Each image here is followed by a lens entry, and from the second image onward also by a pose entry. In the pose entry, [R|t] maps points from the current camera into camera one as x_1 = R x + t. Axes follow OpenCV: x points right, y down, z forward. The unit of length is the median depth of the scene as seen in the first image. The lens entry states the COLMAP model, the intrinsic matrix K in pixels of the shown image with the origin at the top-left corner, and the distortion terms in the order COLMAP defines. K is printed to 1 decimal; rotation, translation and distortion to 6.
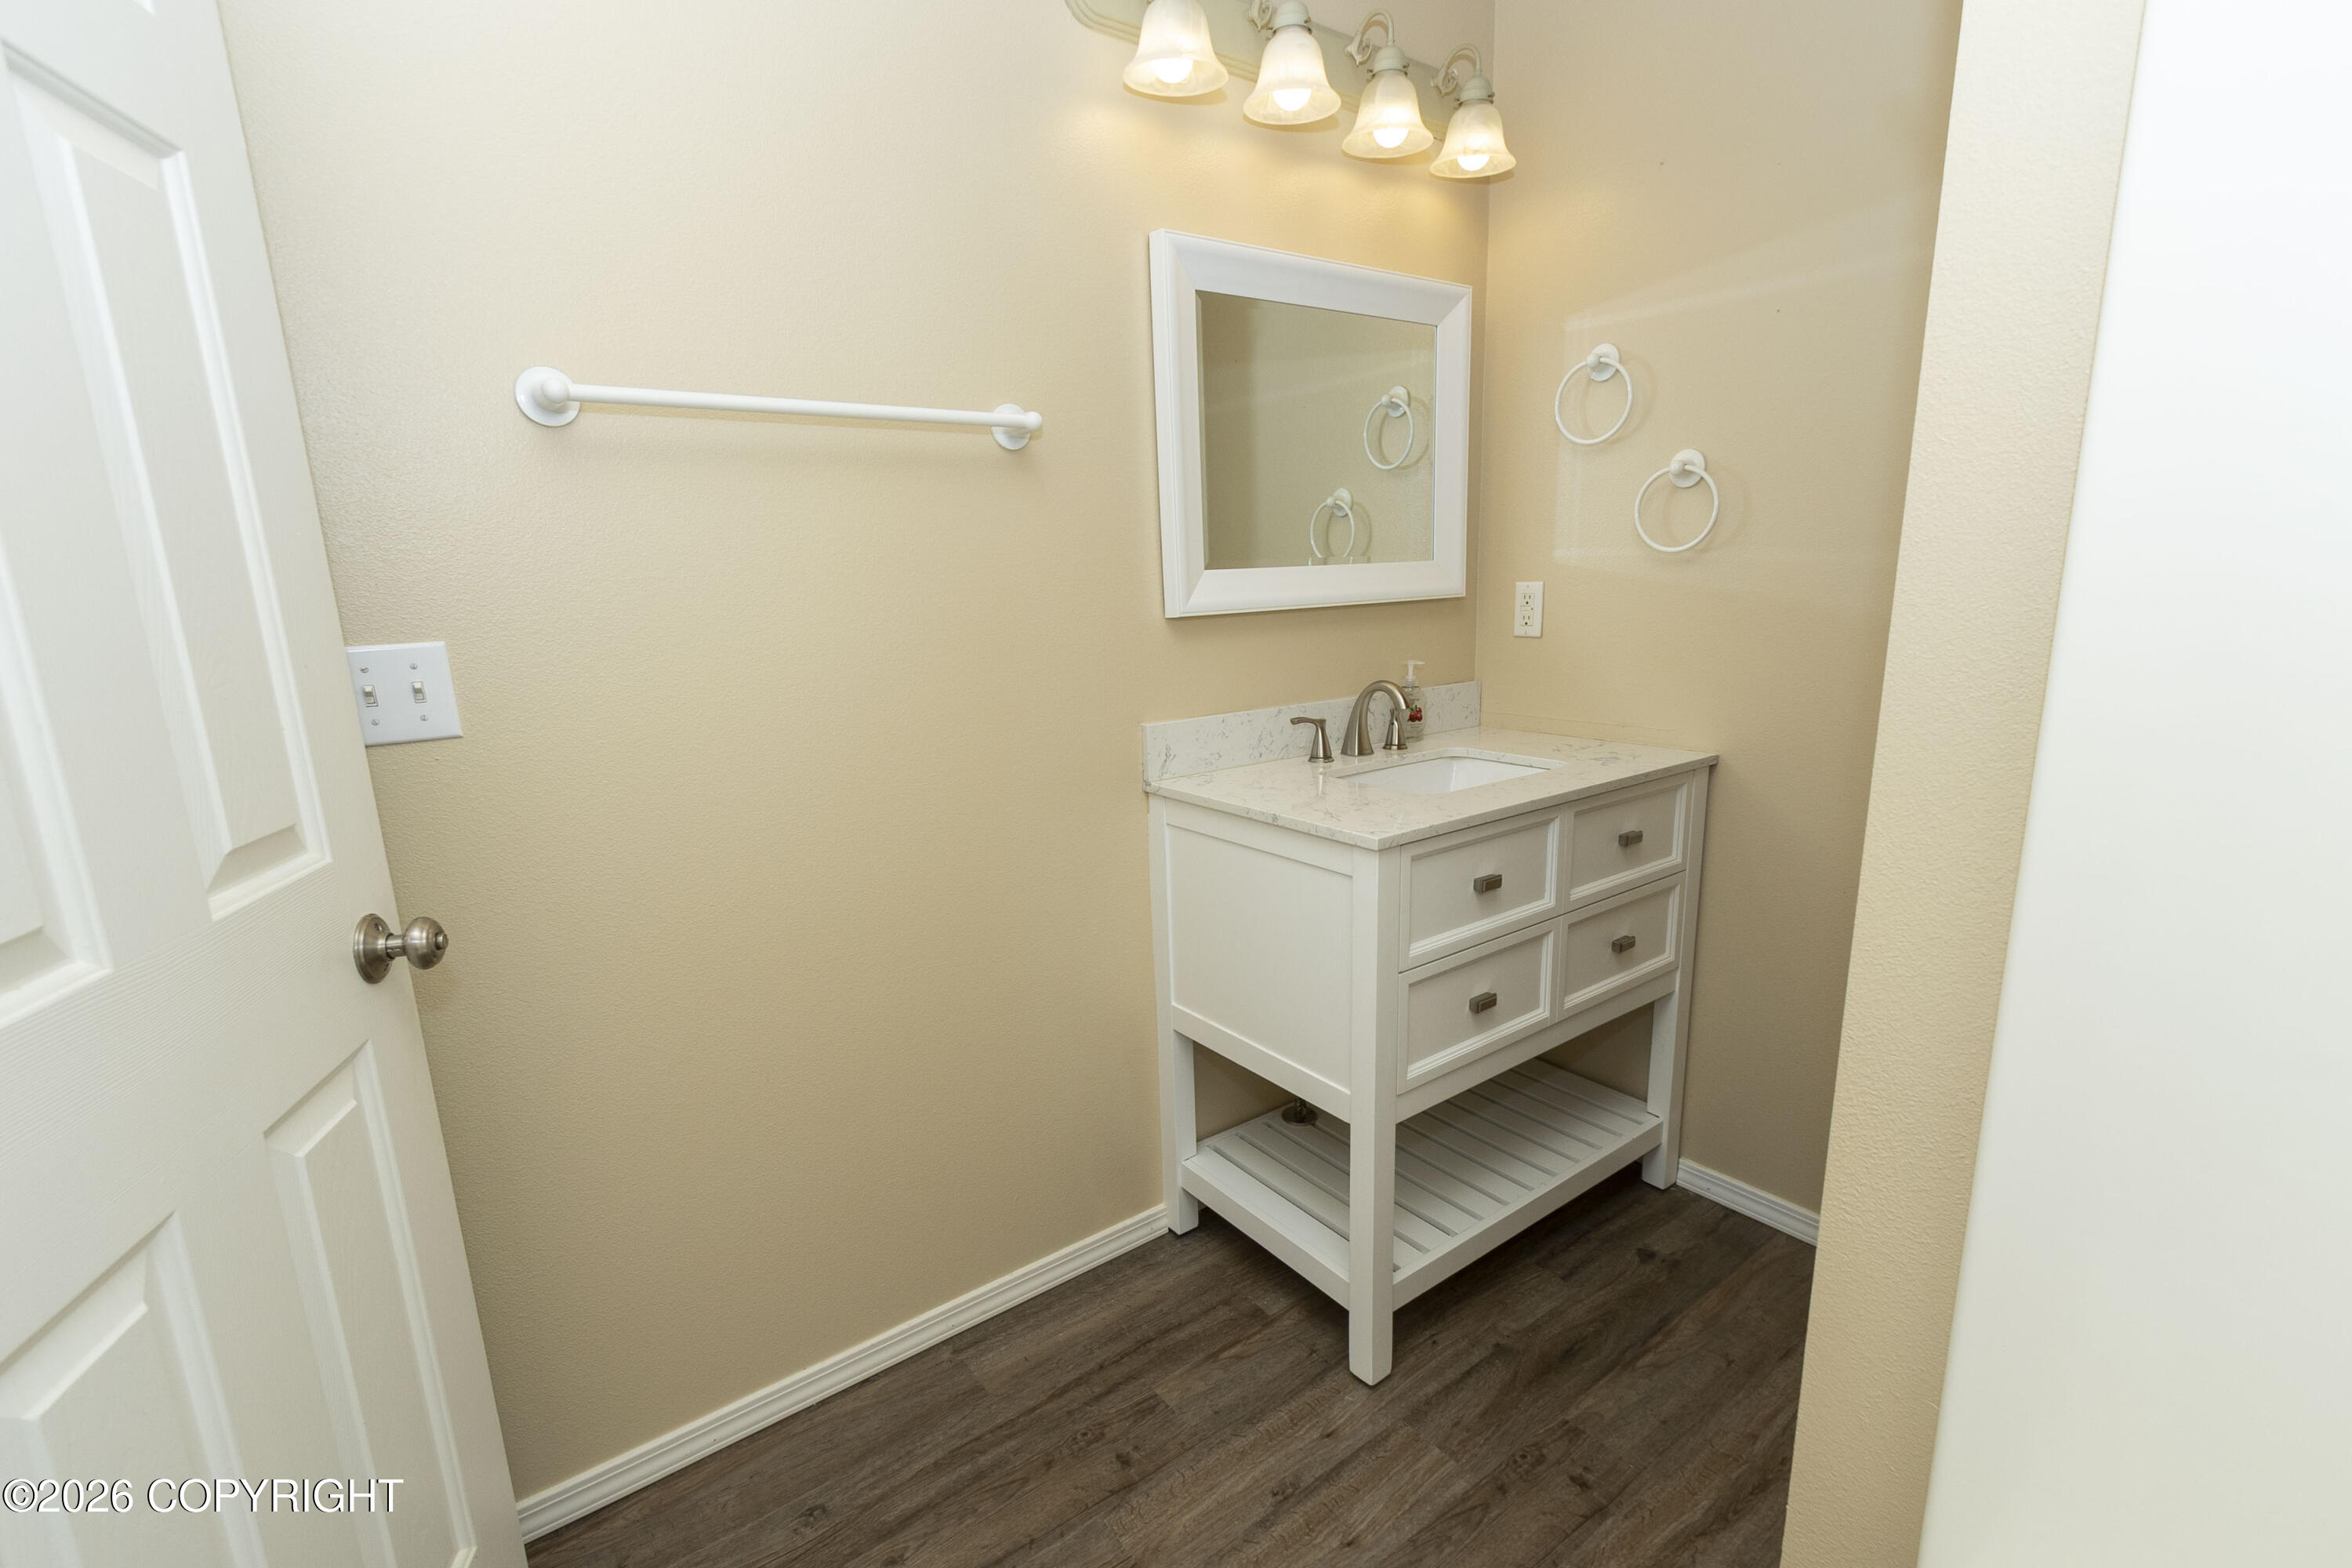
lens RADIAL K [[1069.3, 0, 1178.1], [0, 1069.3, 814.5], [0, 0, 1]] dist [0.007498, -0.004196]
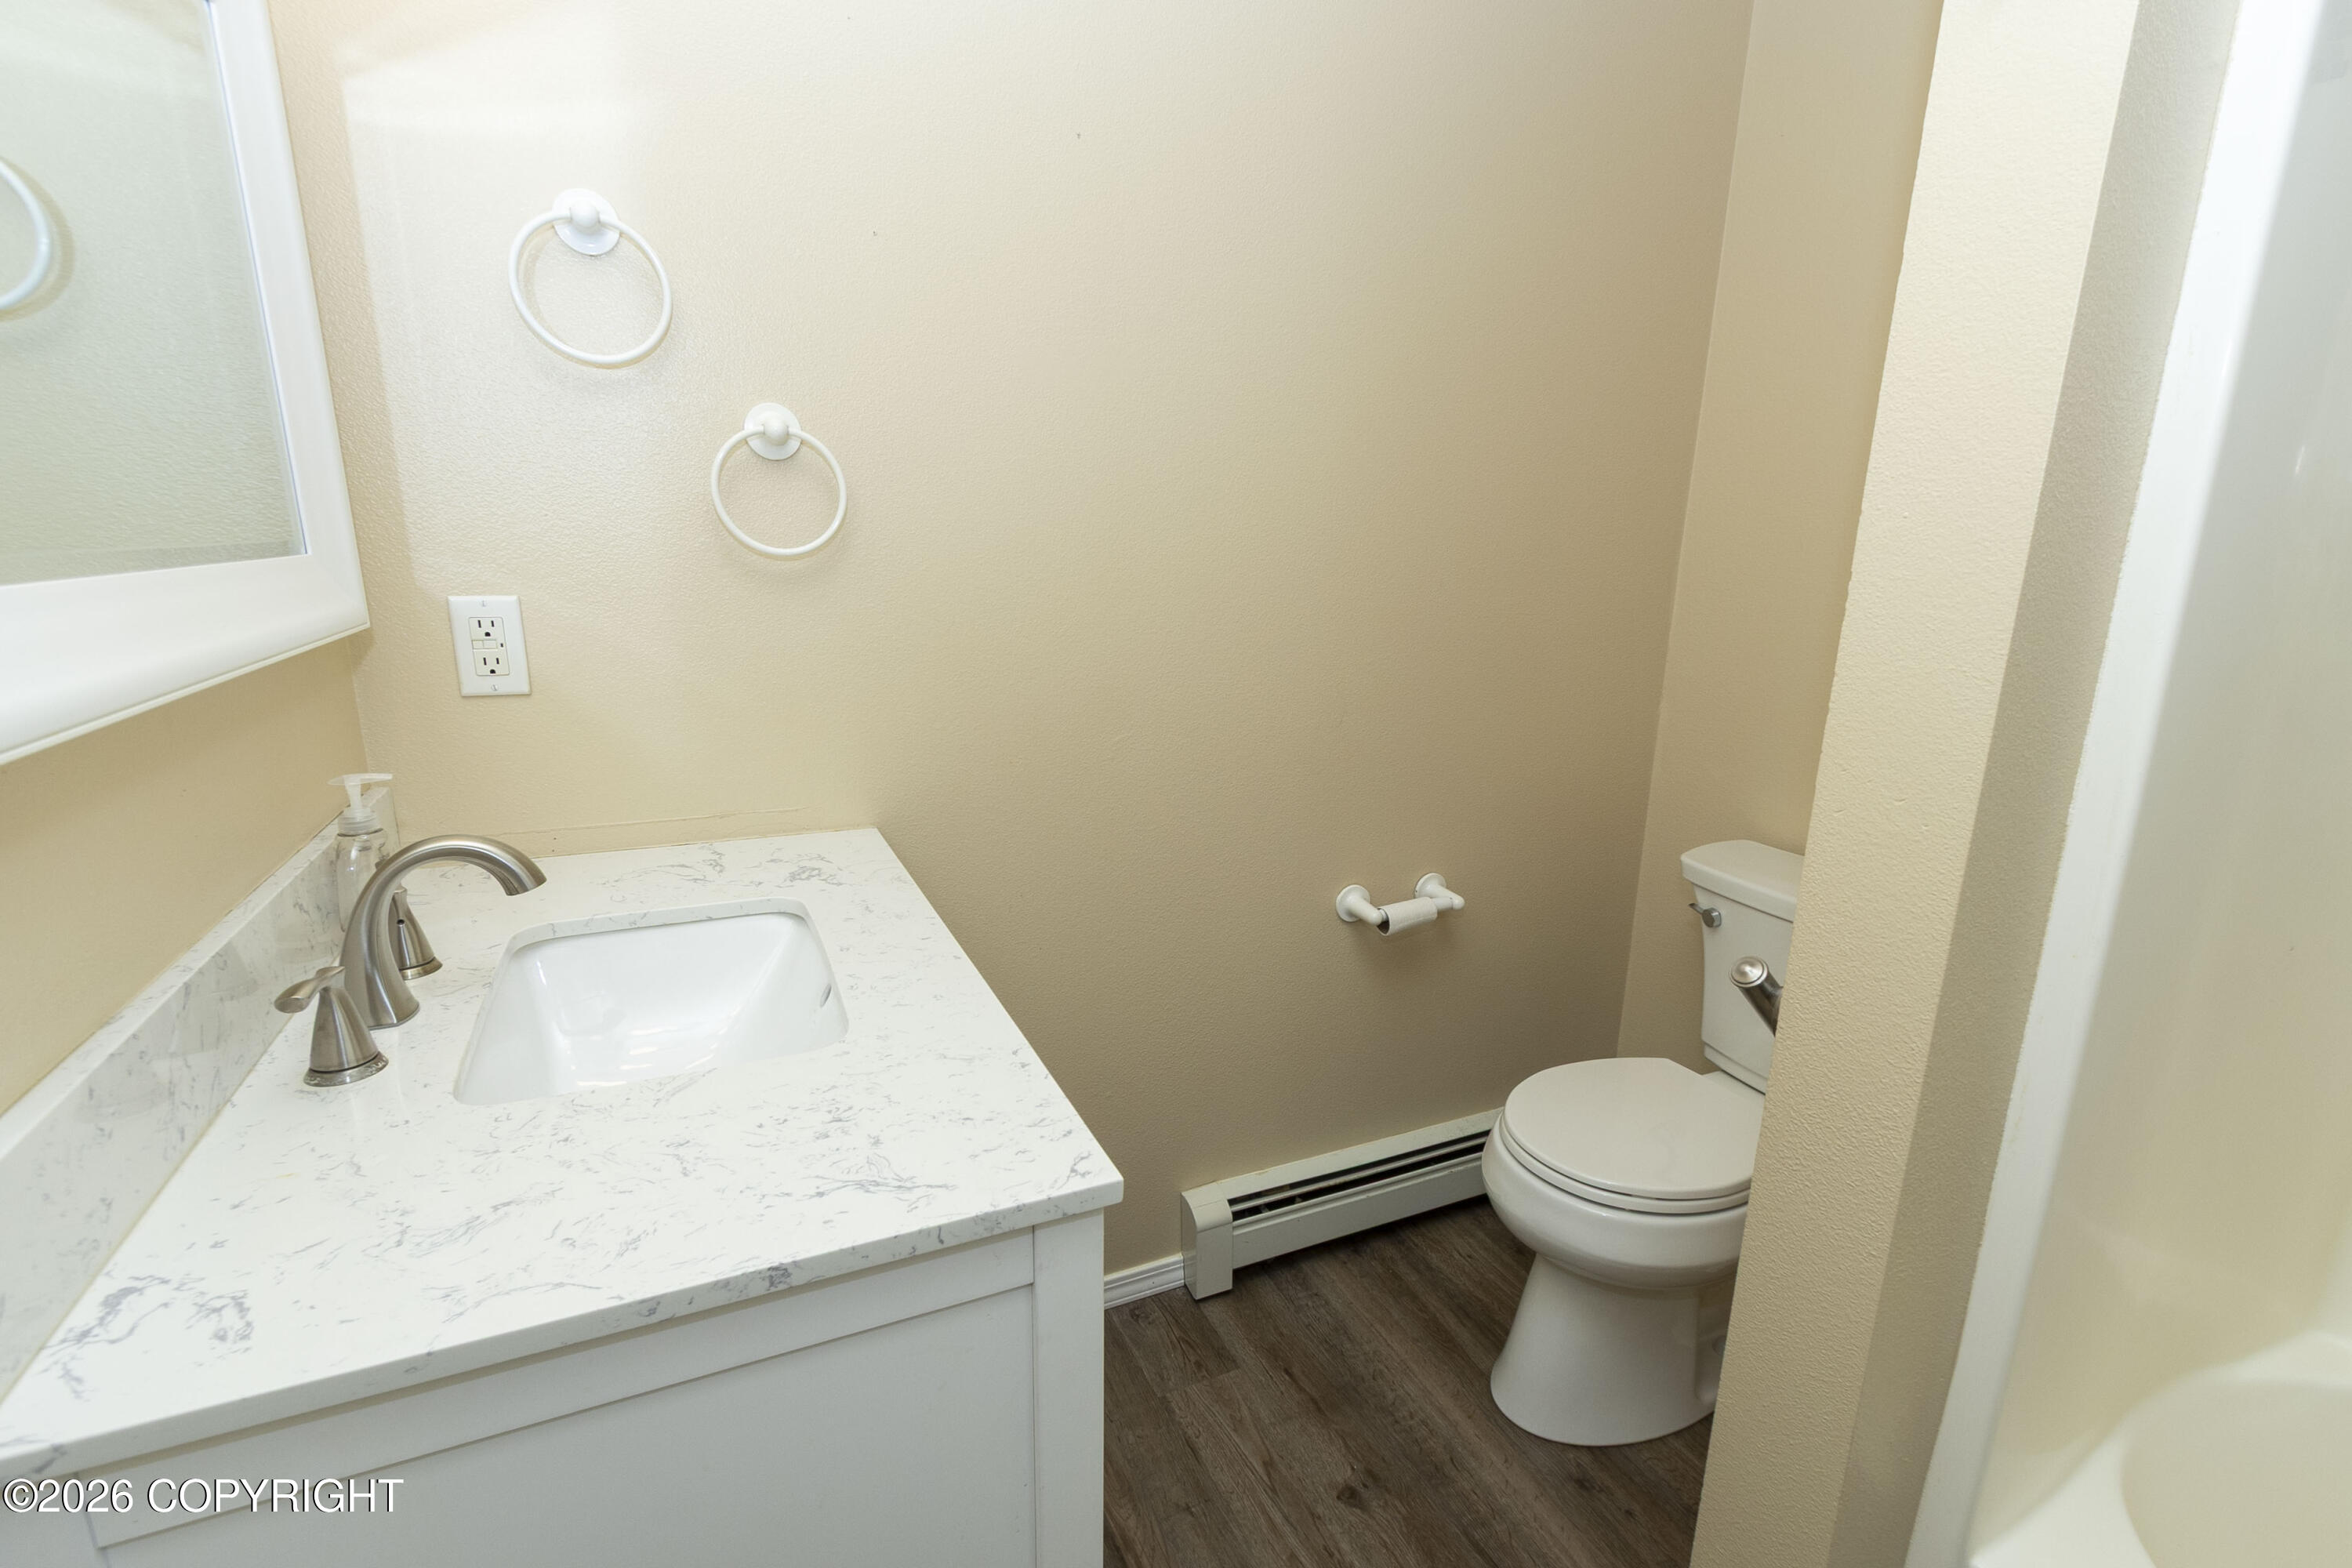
lens RADIAL K [[1069.3, 0, 1185.2], [0, 1069.3, 806.4], [0, 0, 1]] dist [0.007498, -0.004196]
pose [[0.193624, -0.204595, 0.959506, -0.202967], [0.191459, 0.967089, 0.167576, -0.186515], [-0.962213, 0.151259, 0.226423, 0.747411]]
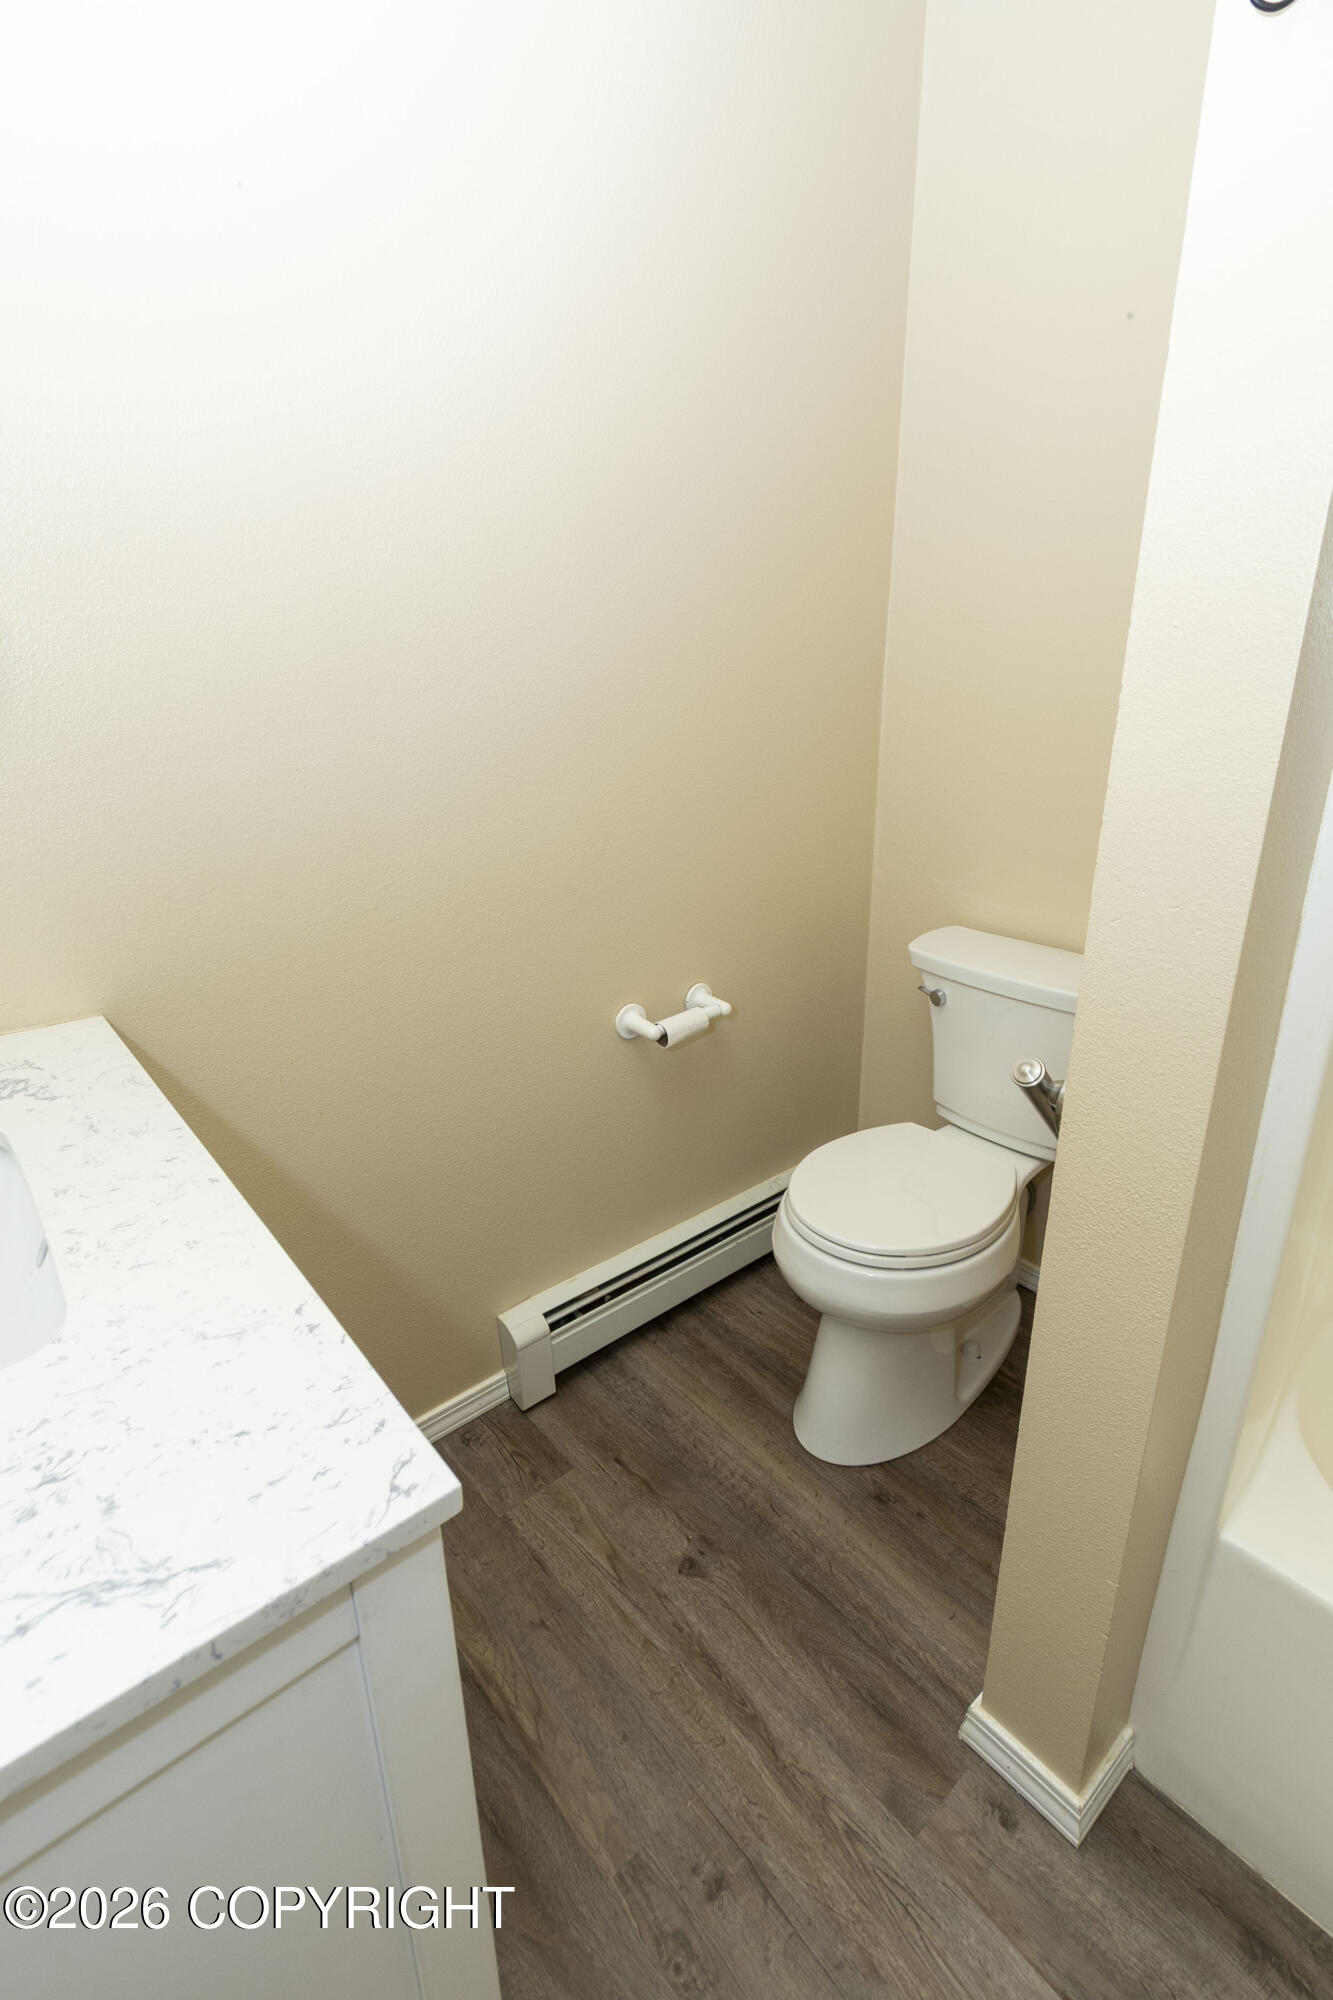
lens RADIAL K [[909.3, 0, 700.5], [0, 909.3, 992.7], [0, 0, 1]] dist [0.007498, -0.004196]
pose [[-0.090570, -0.299680, 0.949731, -0.066874], [0.225191, 0.922788, 0.312653, -0.194393], [-0.970096, 0.242188, -0.016092, 0.782236]]
